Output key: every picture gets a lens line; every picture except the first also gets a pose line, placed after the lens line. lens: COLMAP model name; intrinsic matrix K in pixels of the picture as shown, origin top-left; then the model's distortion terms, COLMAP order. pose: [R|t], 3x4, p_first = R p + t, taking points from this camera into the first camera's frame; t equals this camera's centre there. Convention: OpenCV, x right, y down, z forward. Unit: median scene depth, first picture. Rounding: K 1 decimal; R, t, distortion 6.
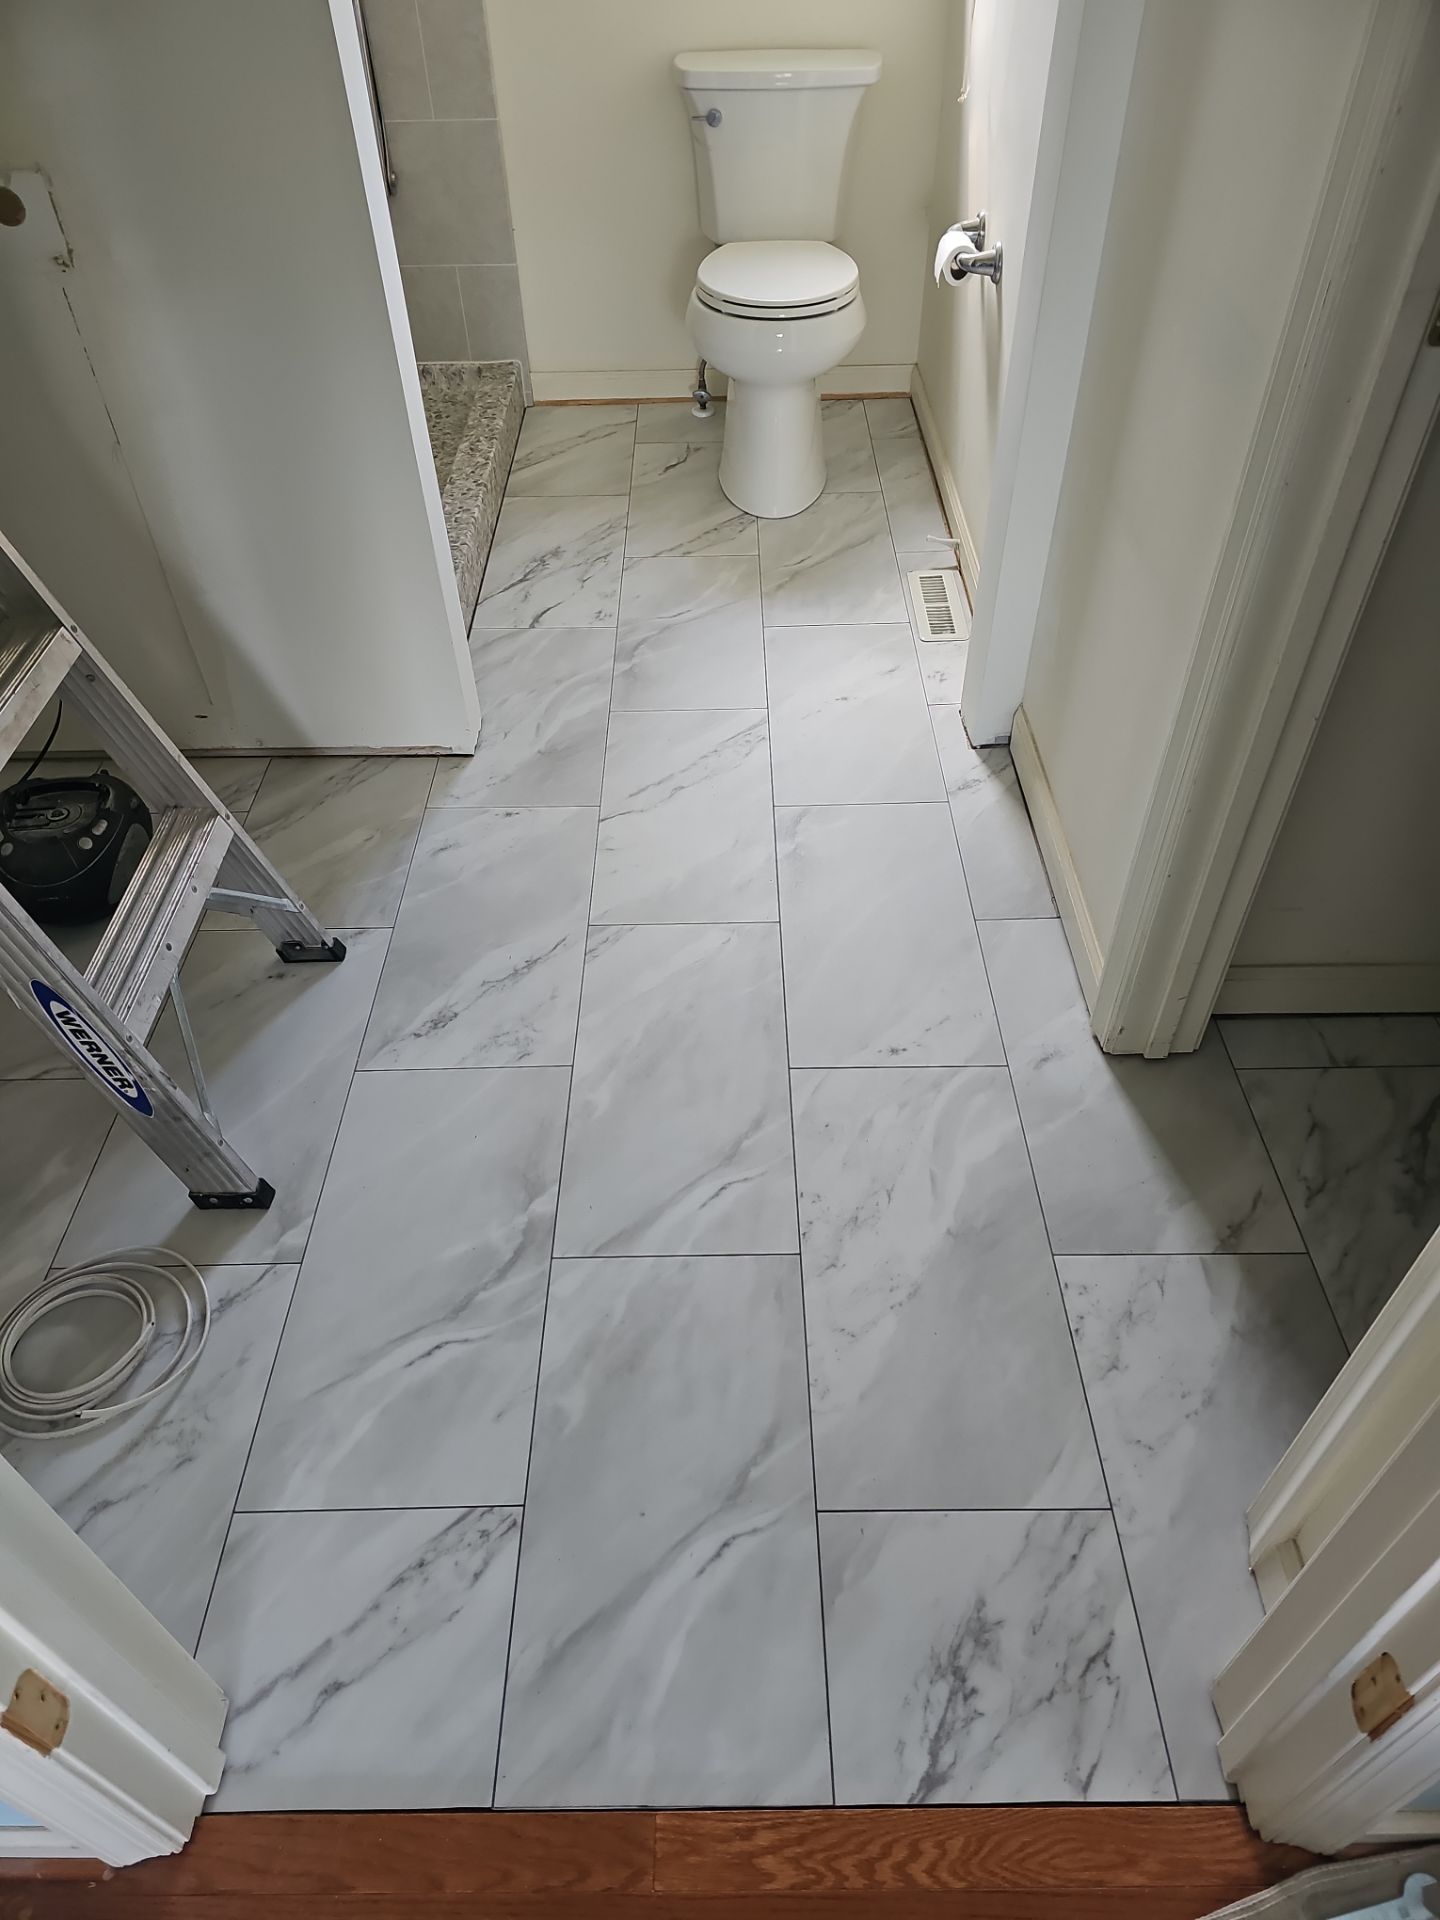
lens RADIAL K [[1251.7, 0, 717.7], [0, 1251.7, 966.2], [0, 0, 1]] dist [0.067628, -0.060497]
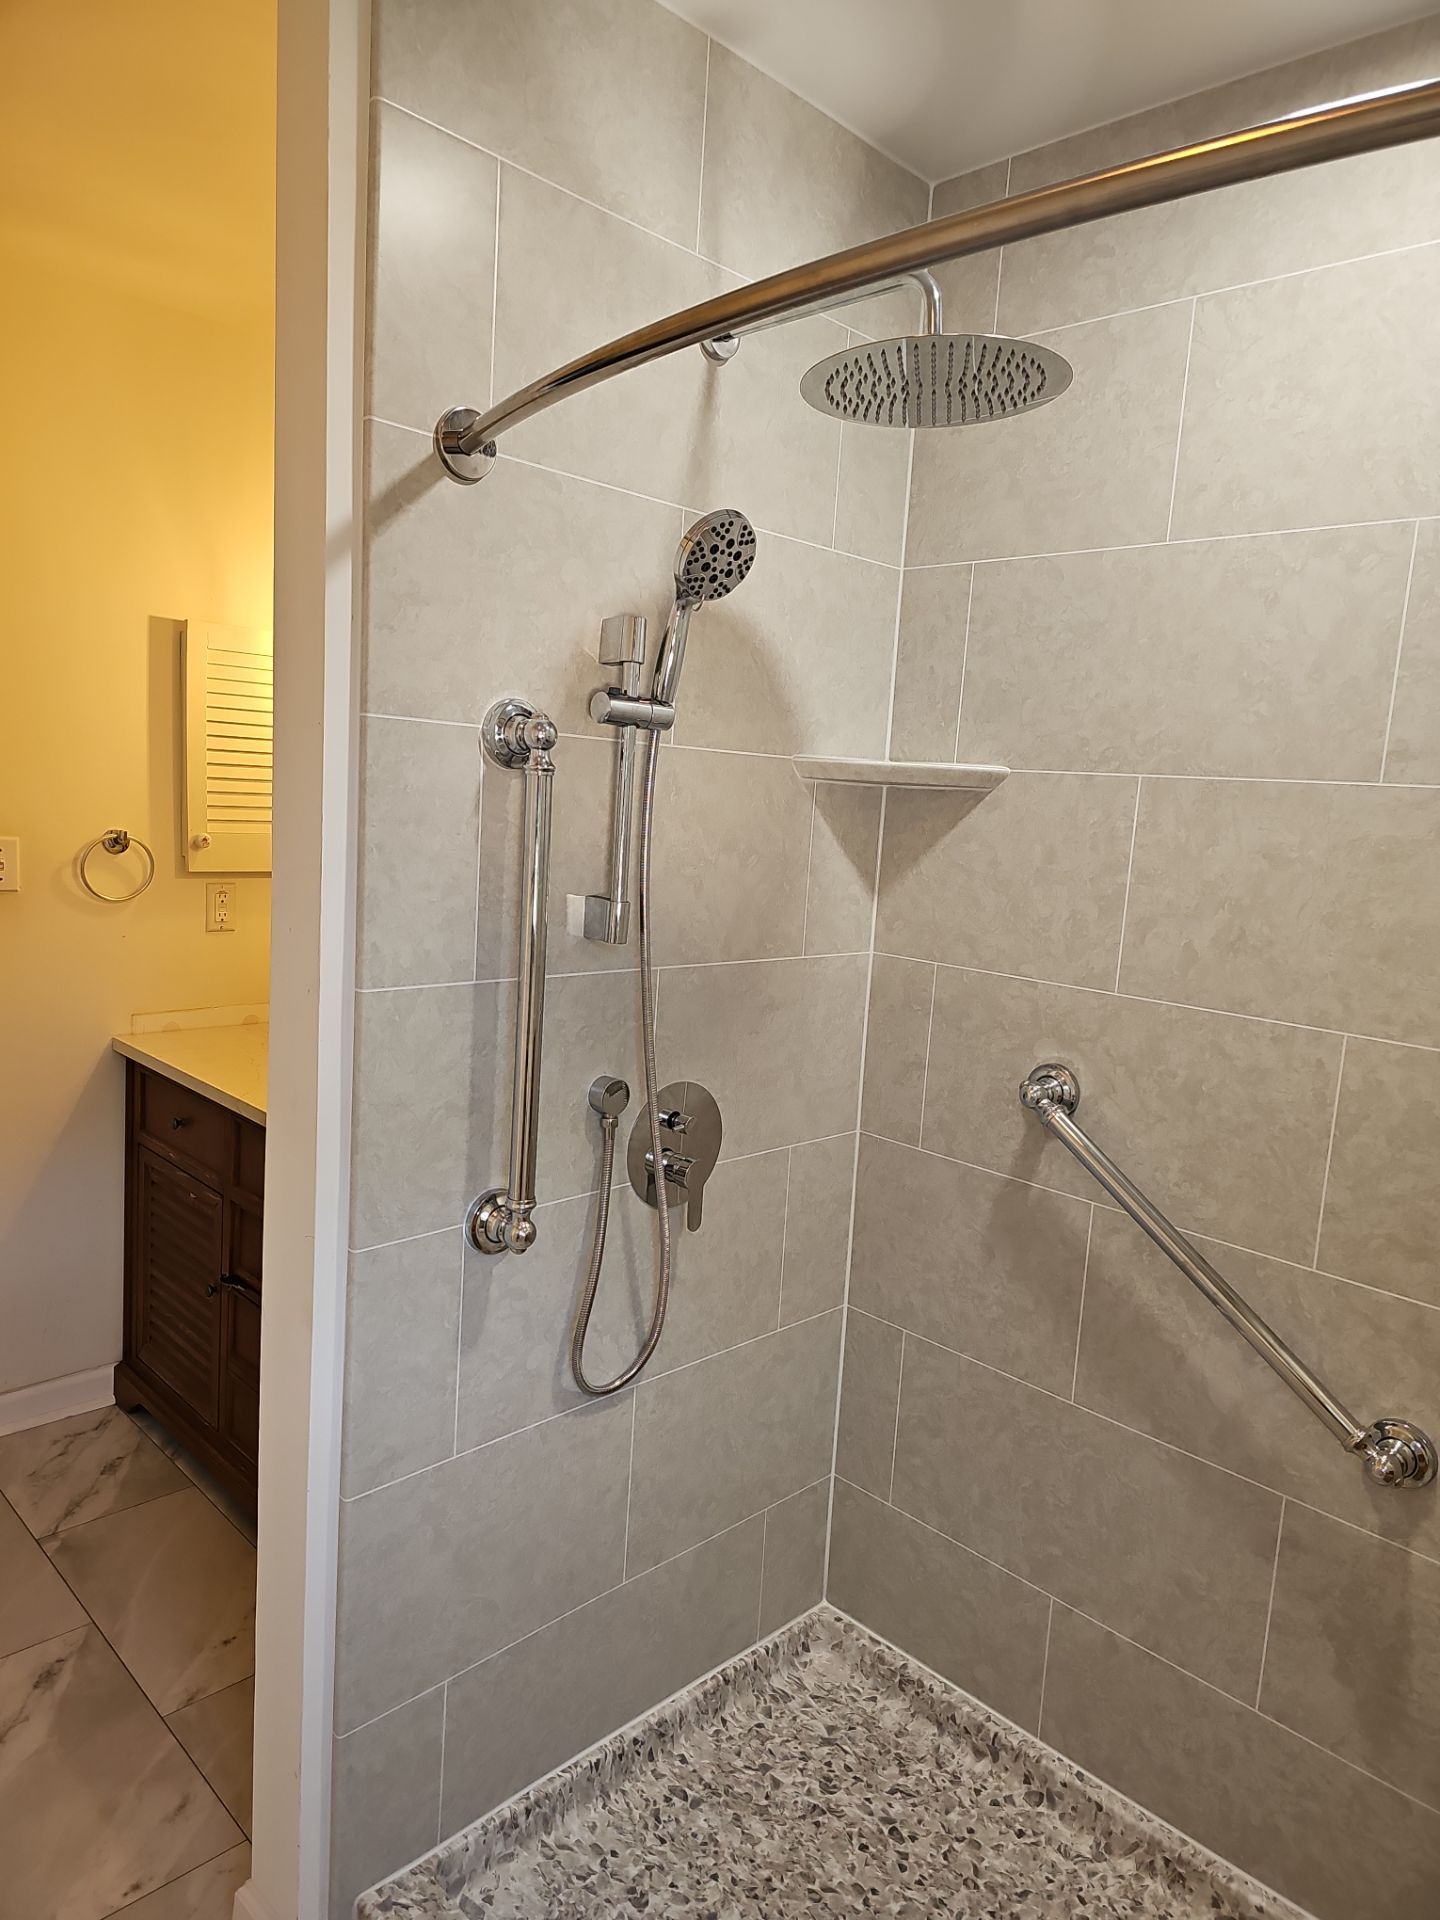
lens RADIAL K [[1251.7, 0, 727.5], [0, 1251.7, 968.1], [0, 0, 1]] dist [0.067628, -0.060497]
pose [[-0.708950, 0.072286, -0.701544, 0.111769], [-0.531287, 0.599447, 0.598662, -1.449165], [0.463814, 0.797143, -0.386574, 1.304999]]
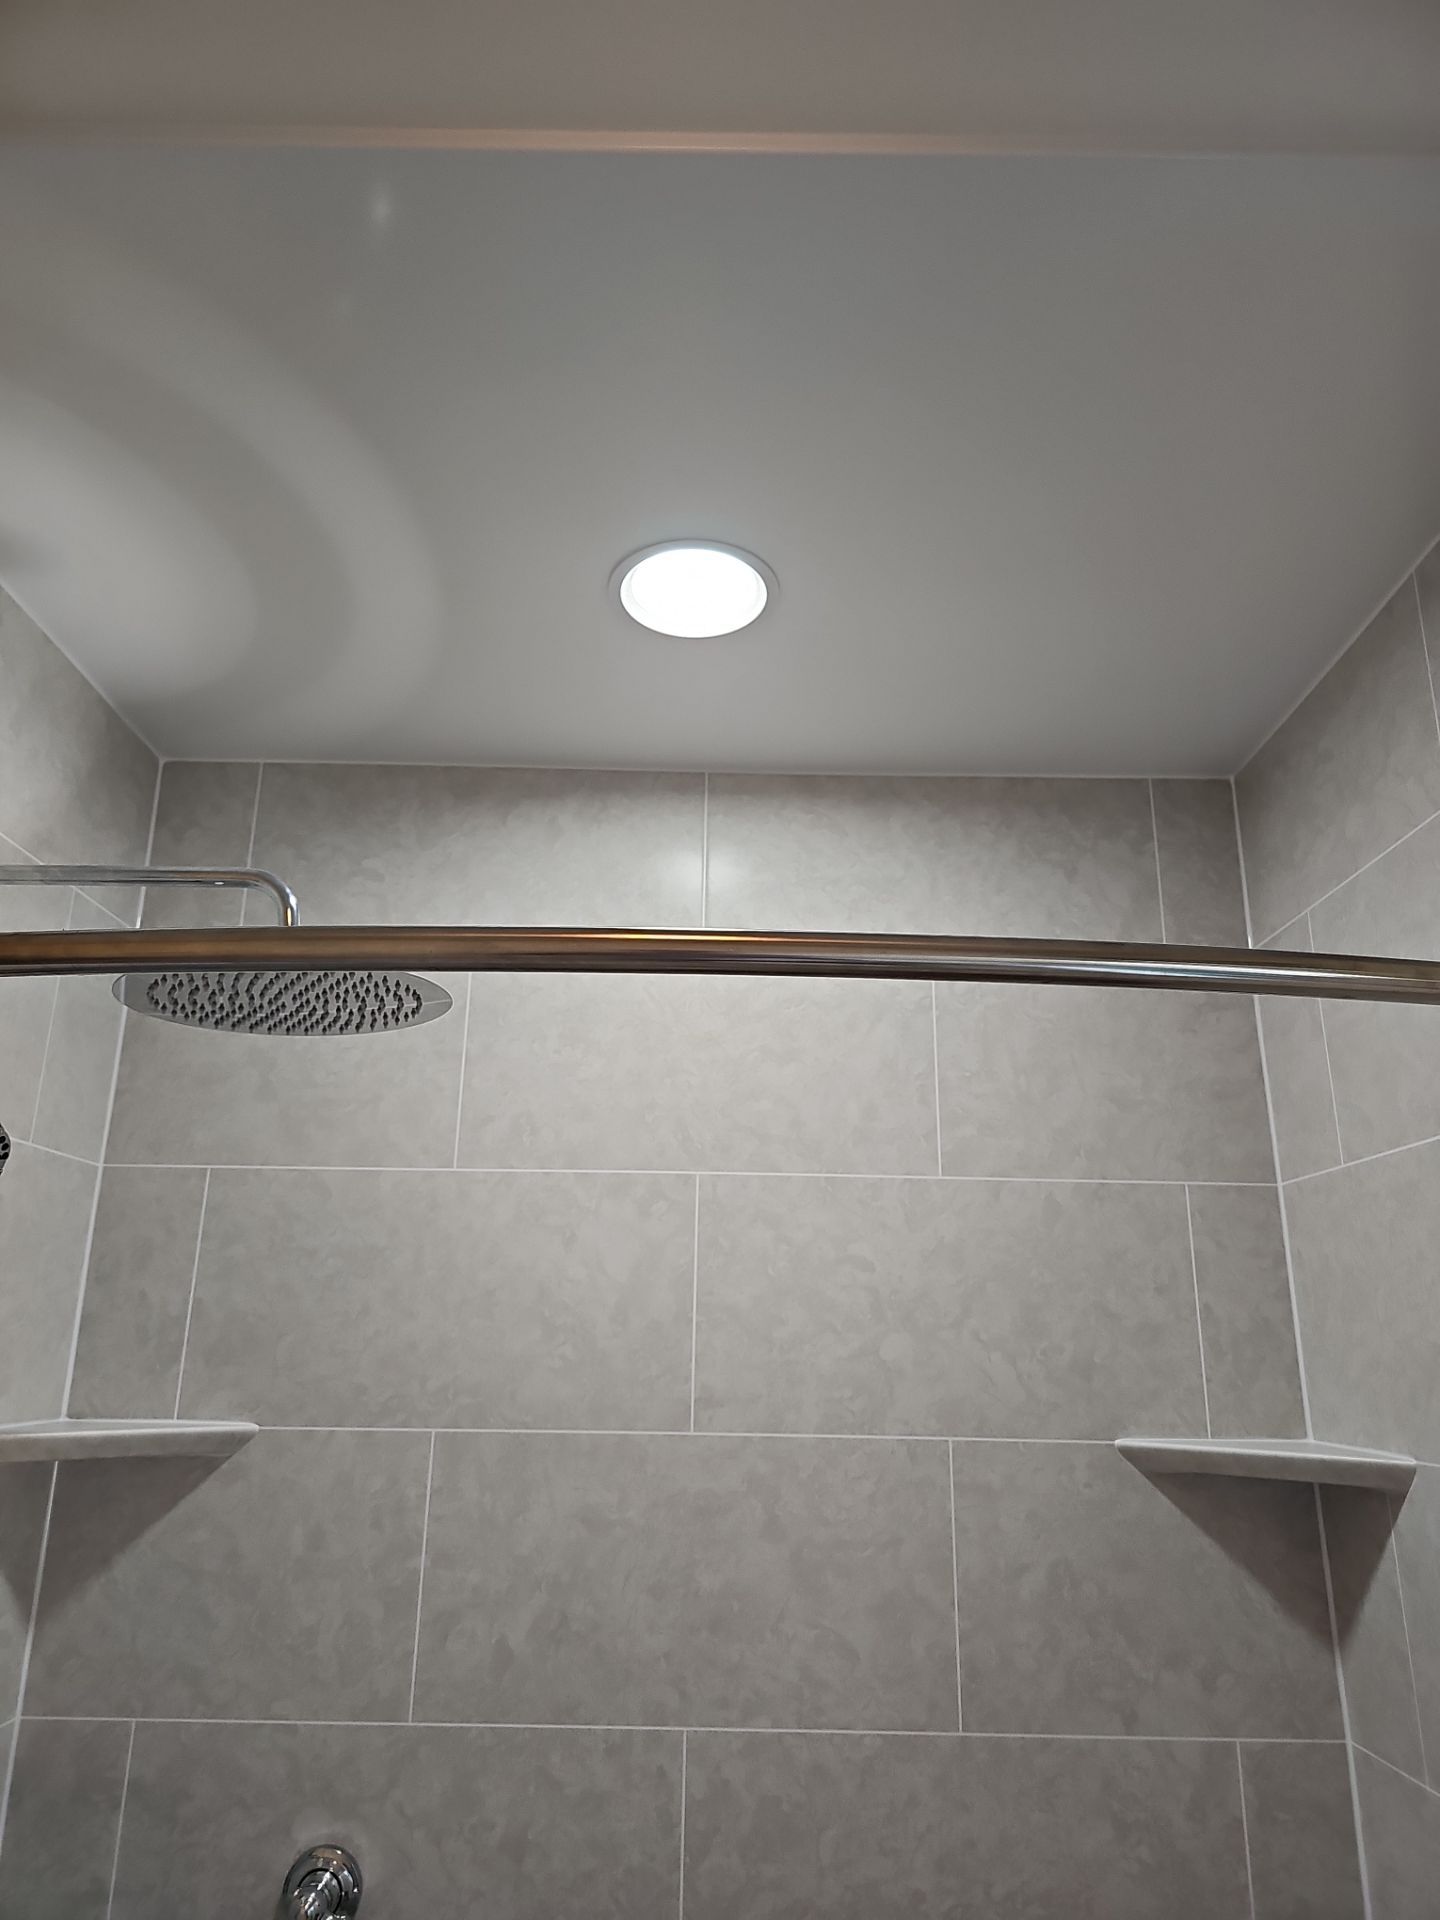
lens RADIAL K [[1251.7, 0, 726.1], [0, 1251.7, 978.0], [0, 0, 1]] dist [0.067628, -0.060497]
pose [[-0.005694, -0.259952, -0.965605, 0.079684], [-0.713931, 0.677188, -0.178097, -1.310390], [0.700193, 0.688361, -0.189444, 1.033508]]
